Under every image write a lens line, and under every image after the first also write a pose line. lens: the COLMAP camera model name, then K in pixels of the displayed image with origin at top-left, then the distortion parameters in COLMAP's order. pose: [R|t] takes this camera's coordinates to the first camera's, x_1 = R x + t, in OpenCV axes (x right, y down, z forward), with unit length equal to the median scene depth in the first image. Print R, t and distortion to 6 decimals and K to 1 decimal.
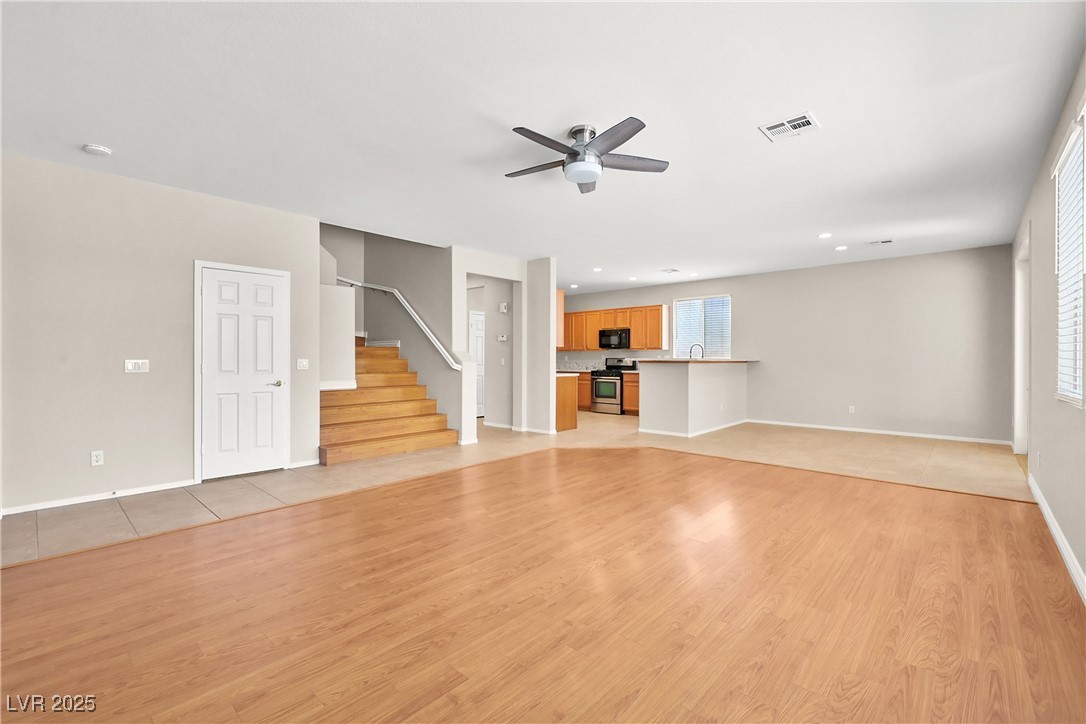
lens RADIAL K [[467.5, 0, 543.0], [0, 467.5, 362.0], [0, 0, 1]] dist [-0.000494, 0.000773]
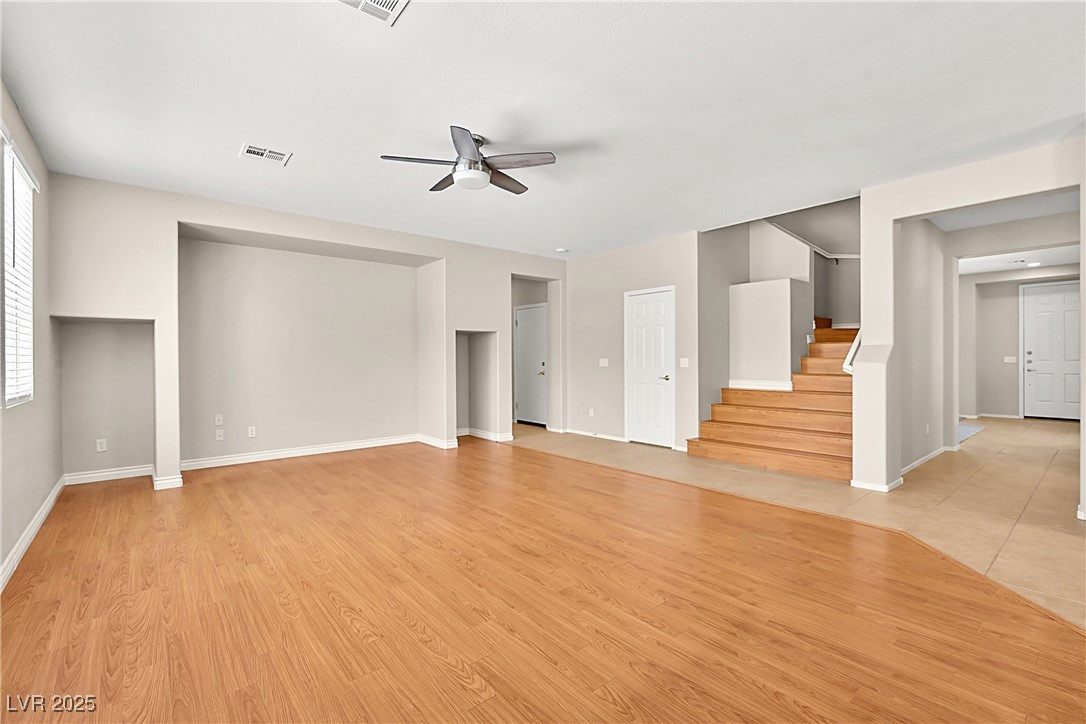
lens RADIAL K [[481.7, 0, 543.0], [0, 481.7, 362.0], [0, 0, 1]] dist [-0.001353, -0.001672]
pose [[-0.132350, 0.006842, -0.991179, 0.470685], [-0.000581, 0.999975, 0.006981, -0.003246], [0.991203, 0.001500, -0.132342, 0.543948]]
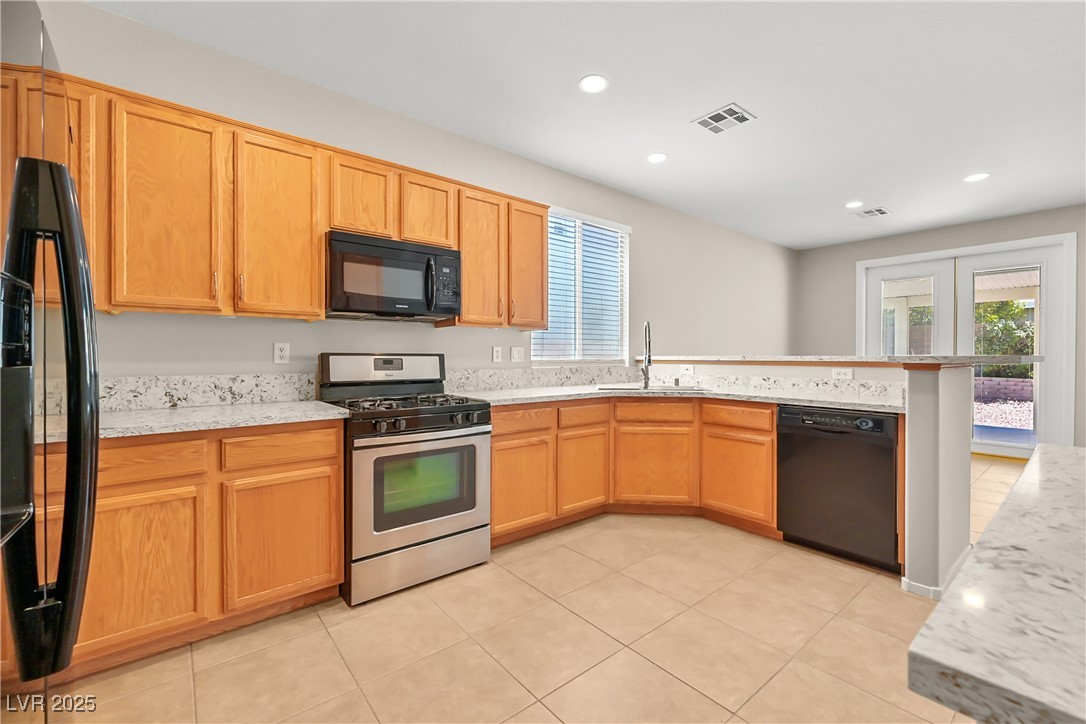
lens RADIAL K [[459.4, 0, 547.9], [0, 459.4, 358.3], [0, 0, 1]] dist [-0.001447, 0.000003]
pose [[0.137585, -0.007082, 0.990465, -0.120565], [0.003709, 0.999971, 0.006635, -0.009217], [-0.990483, 0.002761, 0.137607, 1.195199]]
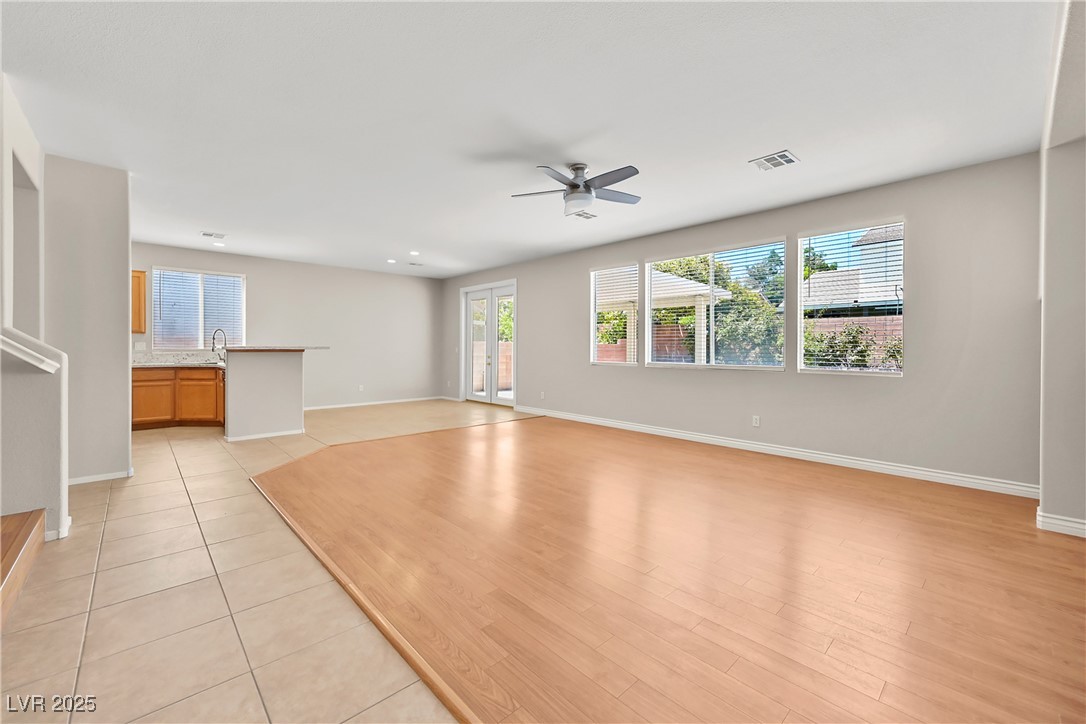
lens RADIAL K [[439.2, 0, 555.2], [0, 439.2, 350.9], [0, 0, 1]] dist [-0.010473, 0.000050]
pose [[0.064797, -0.006786, 0.997875, -0.465585], [0.003189, 0.999973, 0.006593, -0.003288], [-0.997893, 0.002754, 0.064817, 0.414561]]
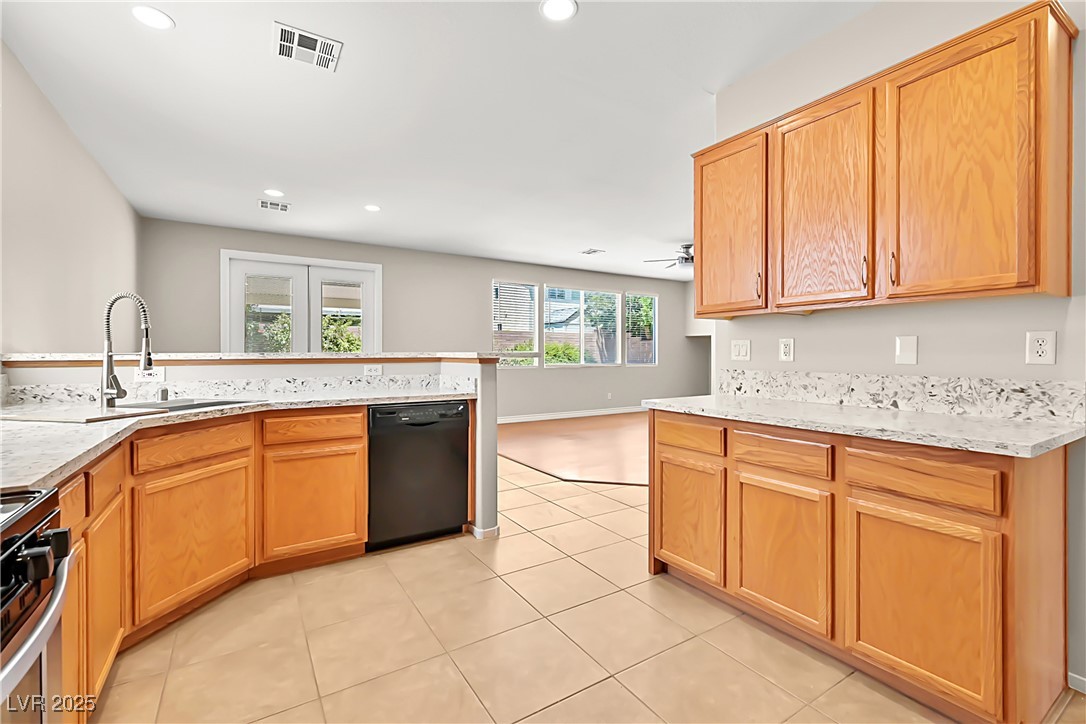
lens RADIAL K [[474.9, 0, 546.9], [0, 474.9, 355.0], [0, 0, 1]] dist [0.000387, 0.000145]
pose [[-0.966647, -0.001624, 0.256108, 0.059249], [0.001151, 0.999942, 0.010684, -0.009804], [-0.256111, 0.010623, -0.966589, 1.370783]]
